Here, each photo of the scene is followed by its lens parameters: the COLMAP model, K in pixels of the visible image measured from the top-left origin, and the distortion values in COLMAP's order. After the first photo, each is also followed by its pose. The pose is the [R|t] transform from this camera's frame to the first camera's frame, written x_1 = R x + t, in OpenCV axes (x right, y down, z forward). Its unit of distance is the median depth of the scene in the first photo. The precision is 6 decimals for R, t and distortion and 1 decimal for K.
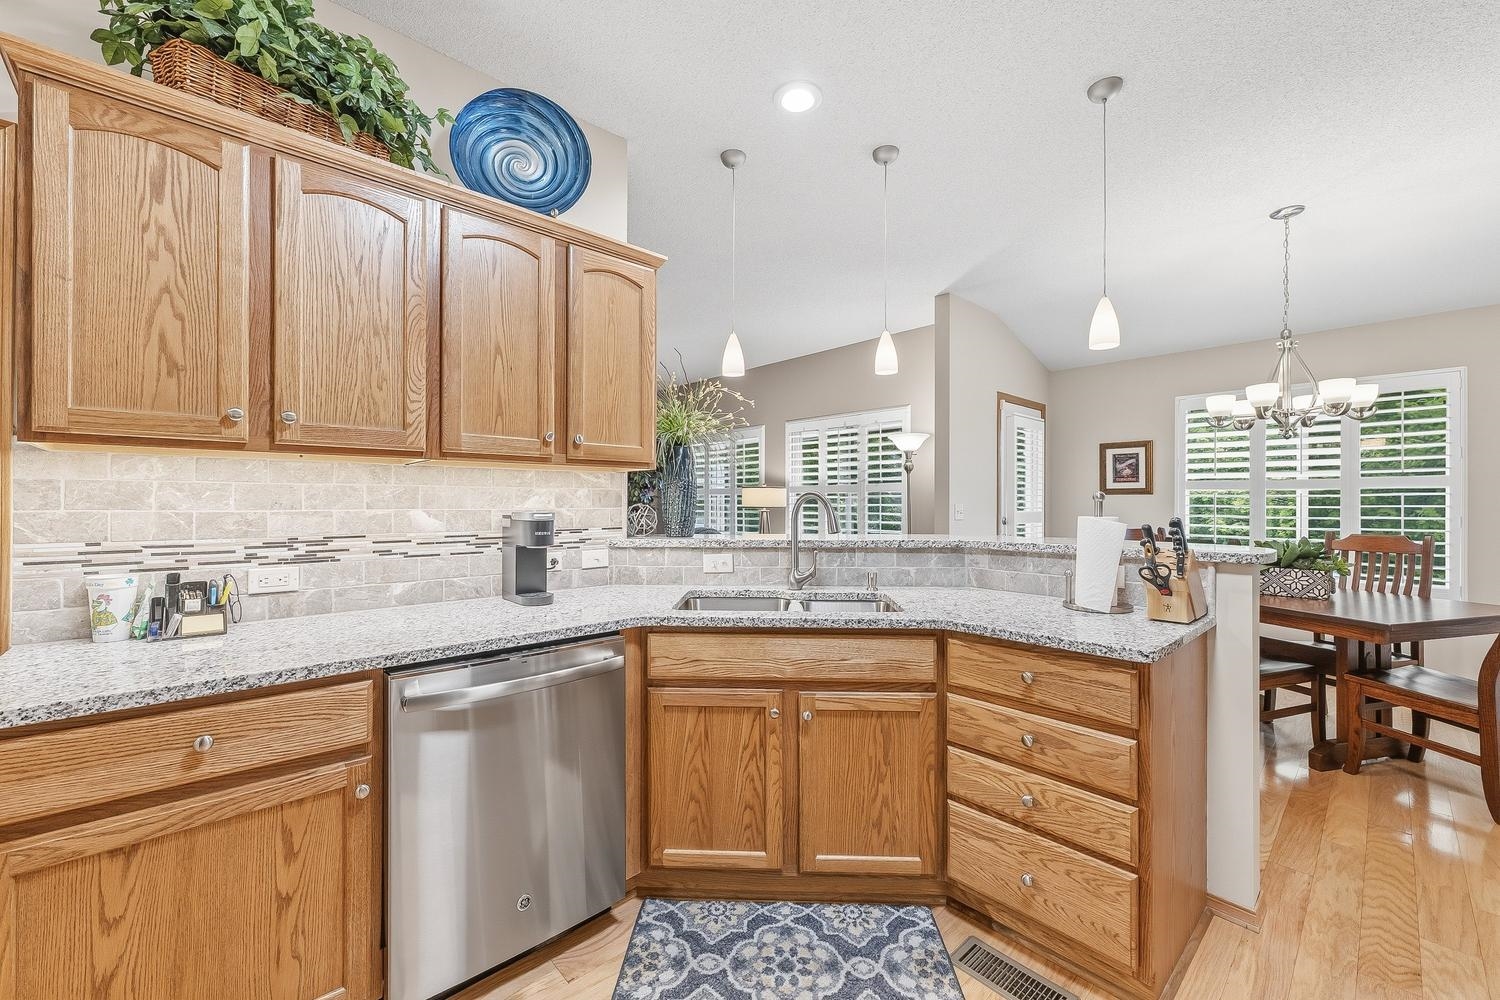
lens RADIAL K [[601.4, 0, 750.0], [0, 601.4, 500.0], [0, 0, 1]] dist [0.000727, 0.000110]
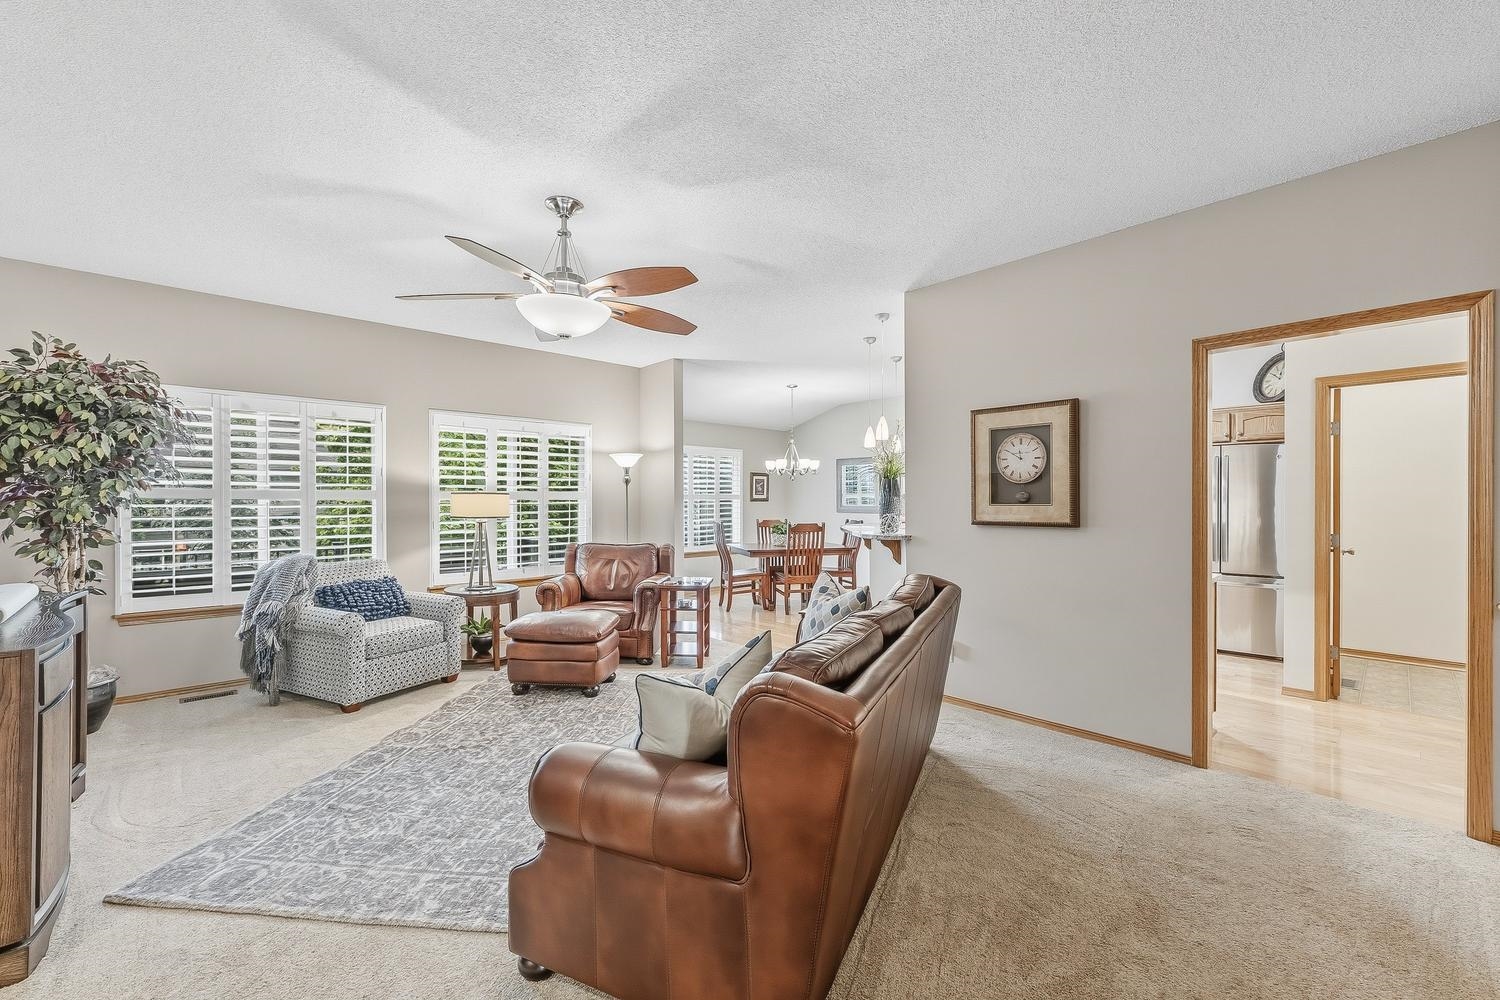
lens RADIAL K [[601.4, 0, 750.0], [0, 601.4, 500.0], [0, 0, 1]] dist [0.000727, 0.000110]
pose [[-0.005276, -0.000970, 0.999986, -2.561435], [-0.004208, 0.999991, 0.000948, -0.041270], [-0.999977, -0.004203, -0.005280, 1.976361]]
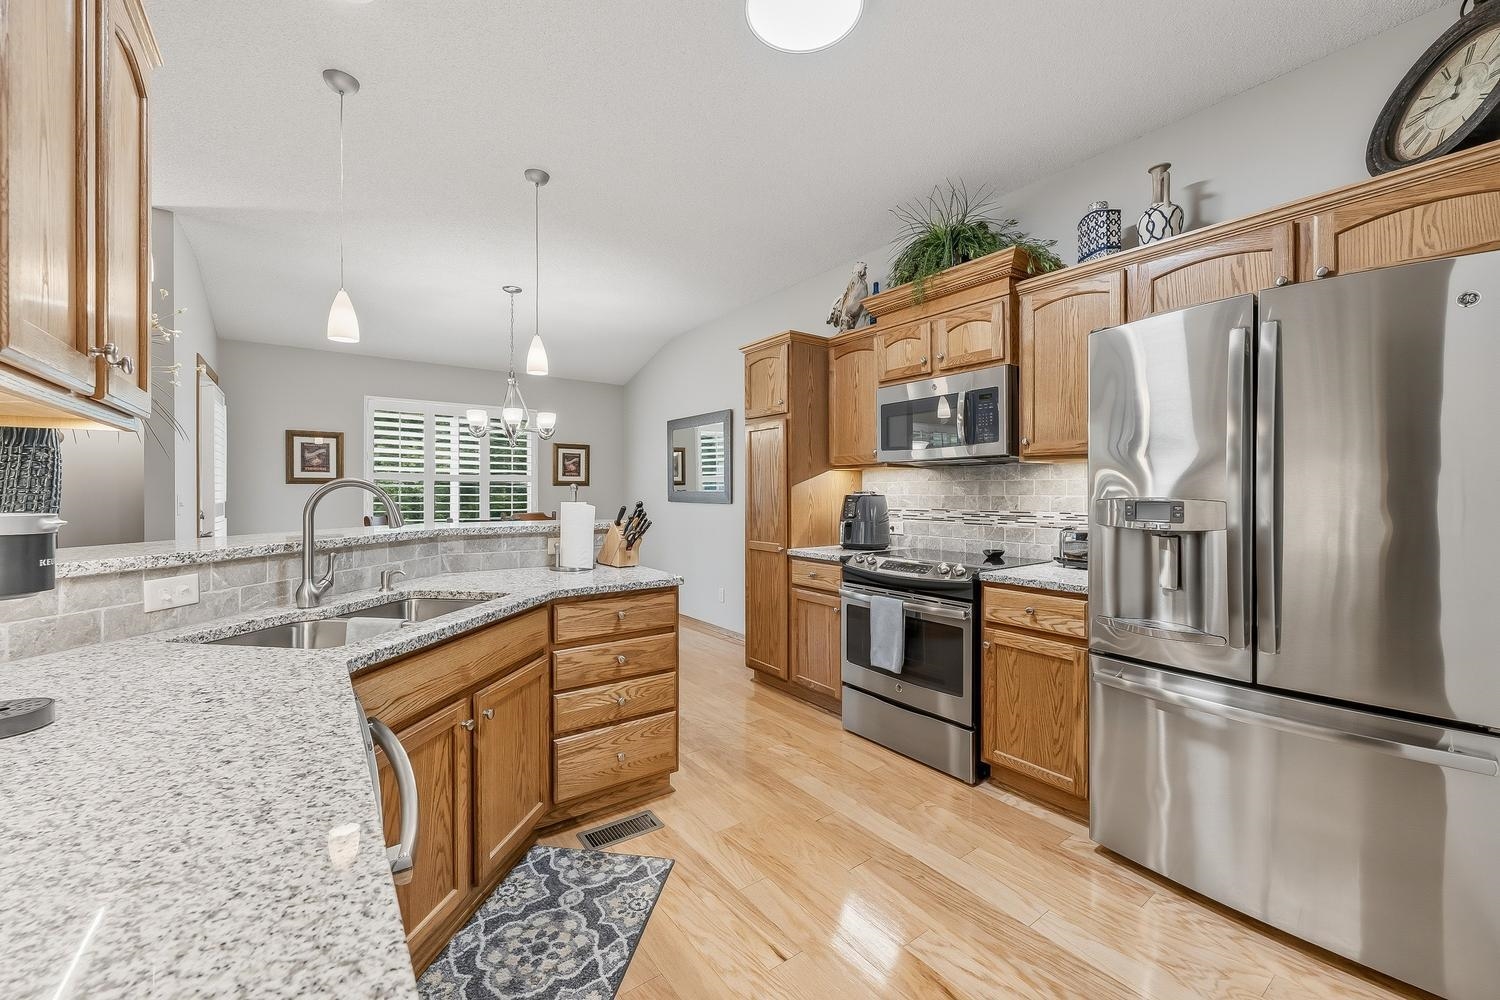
lens RADIAL K [[596.6, 0, 755.6], [0, 596.6, 493.5], [0, 0, 1]] dist [-0.000421, 0.000034]
pose [[0.102979, -0.003613, 0.994677, -0.805012], [-0.003458, 0.999986, 0.003990, 0.001141], [-0.994677, -0.003850, 0.102965, 0.478943]]
